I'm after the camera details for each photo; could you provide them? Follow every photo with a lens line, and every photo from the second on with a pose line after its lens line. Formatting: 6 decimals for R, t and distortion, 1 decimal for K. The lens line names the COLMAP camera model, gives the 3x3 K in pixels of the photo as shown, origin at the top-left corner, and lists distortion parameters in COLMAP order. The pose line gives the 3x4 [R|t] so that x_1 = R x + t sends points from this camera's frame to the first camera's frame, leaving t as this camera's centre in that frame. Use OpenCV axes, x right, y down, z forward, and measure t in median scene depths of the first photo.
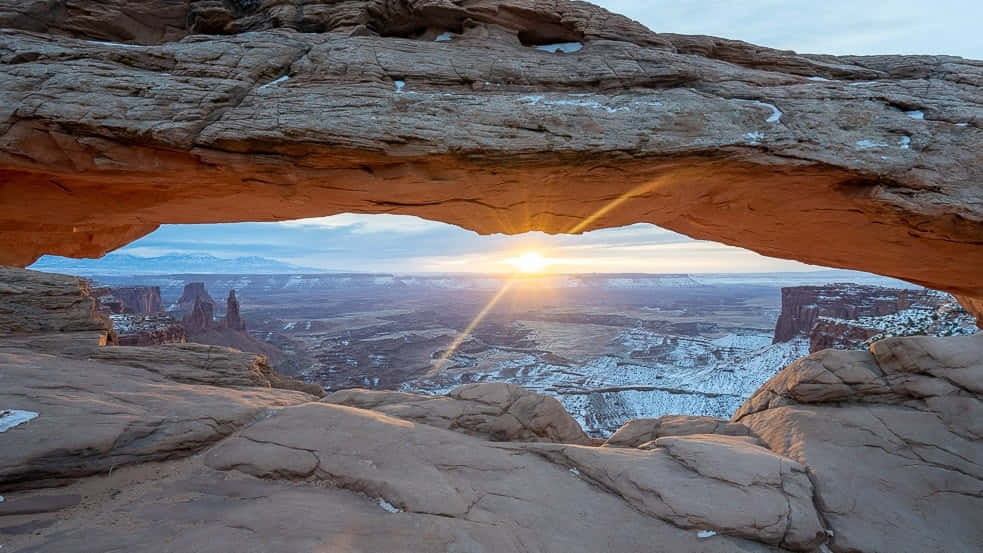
lens RADIAL K [[792.4, 0, 491.5], [0, 792.4, 228.8], [0, 0, 1]] dist [0.024791, -0.001239]
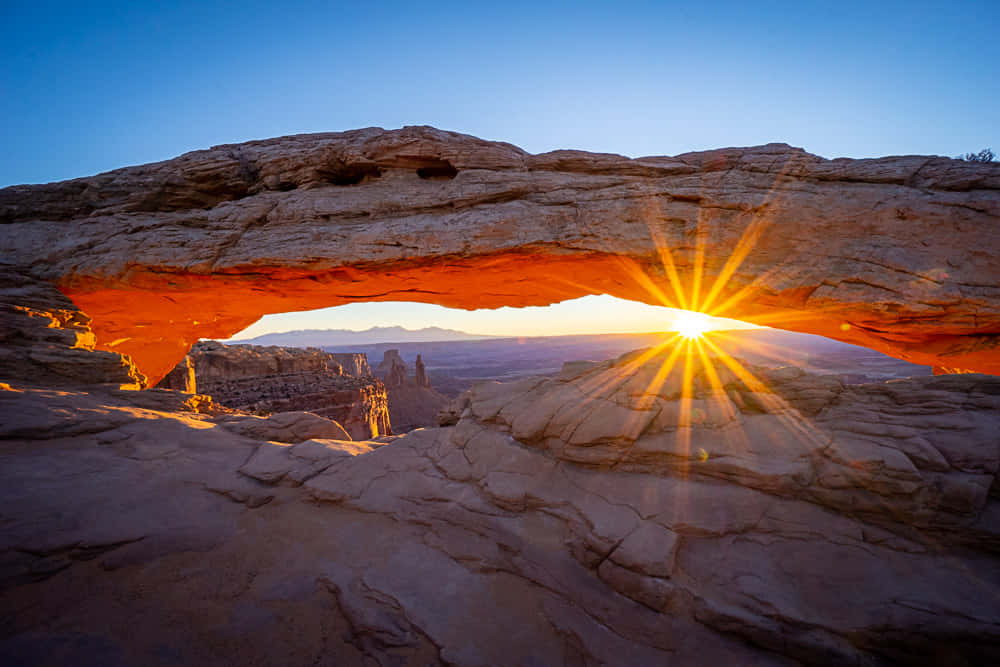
lens RADIAL K [[804.4, 0, 500.0], [0, 804.4, 333.5], [0, 0, 1]] dist [-0.083741, 0.081376]
pose [[0.916255, -0.034516, -0.399106, 0.790685], [0.057481, 0.997300, 0.045711, -0.018341], [0.396450, -0.064824, 0.915765, -0.280229]]
